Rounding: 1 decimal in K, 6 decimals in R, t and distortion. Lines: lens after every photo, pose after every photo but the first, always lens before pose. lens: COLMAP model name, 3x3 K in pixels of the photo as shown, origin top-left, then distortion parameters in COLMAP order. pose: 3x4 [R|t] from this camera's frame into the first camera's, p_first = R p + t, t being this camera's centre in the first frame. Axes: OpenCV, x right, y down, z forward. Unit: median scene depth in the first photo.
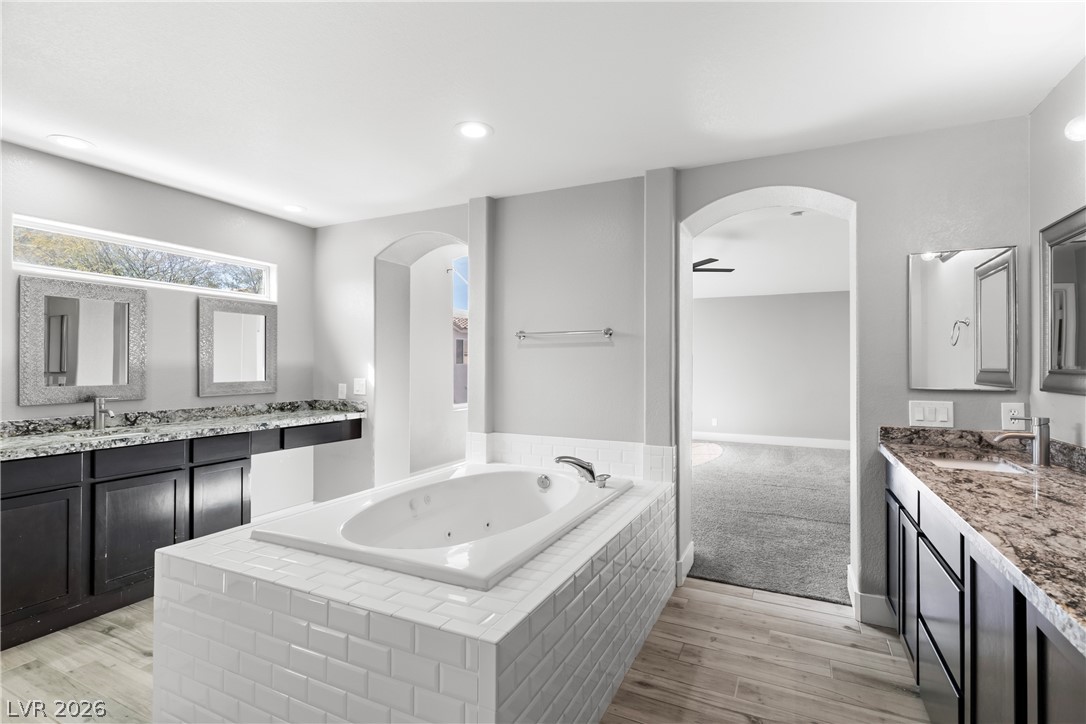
lens RADIAL K [[520.2, 0, 541.7], [0, 520.2, 363.0], [0, 0, 1]] dist [0.007064, 0.000048]
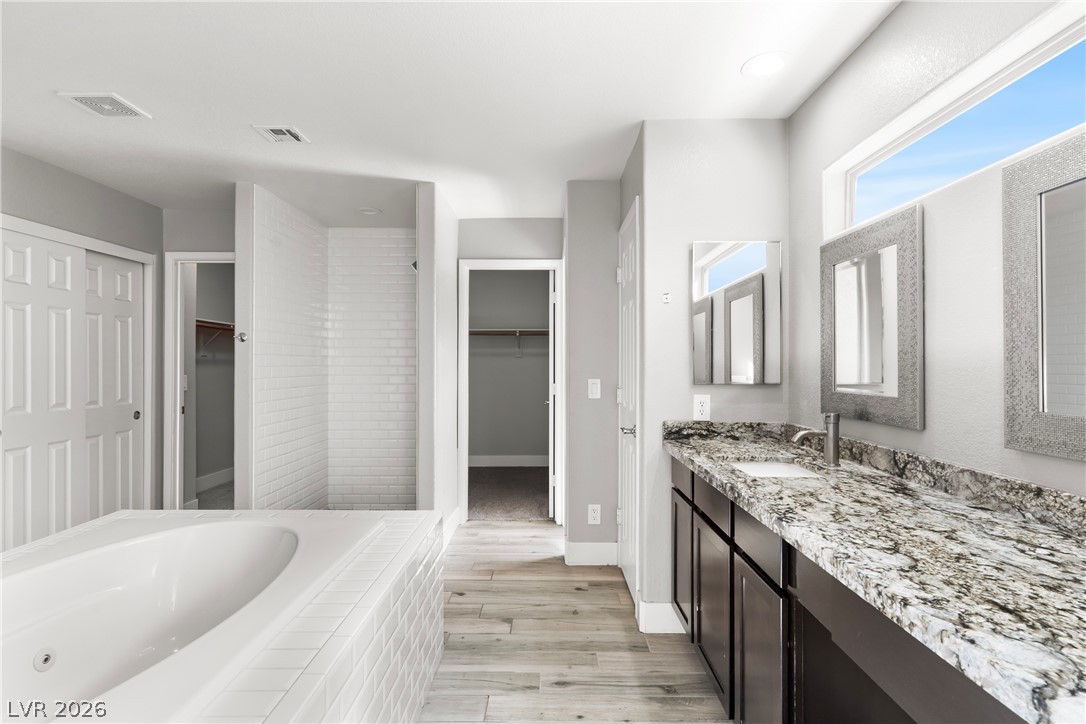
lens RADIAL K [[564.6, 0, 542.6], [0, 564.6, 360.4], [0, 0, 1]] dist [-0.000203, 0.000120]
pose [[-0.898121, 0.001967, -0.439744, -0.213461], [0.004345, 0.999981, -0.004401, 0.004135], [0.439727, -0.005864, -0.898112, 1.339273]]
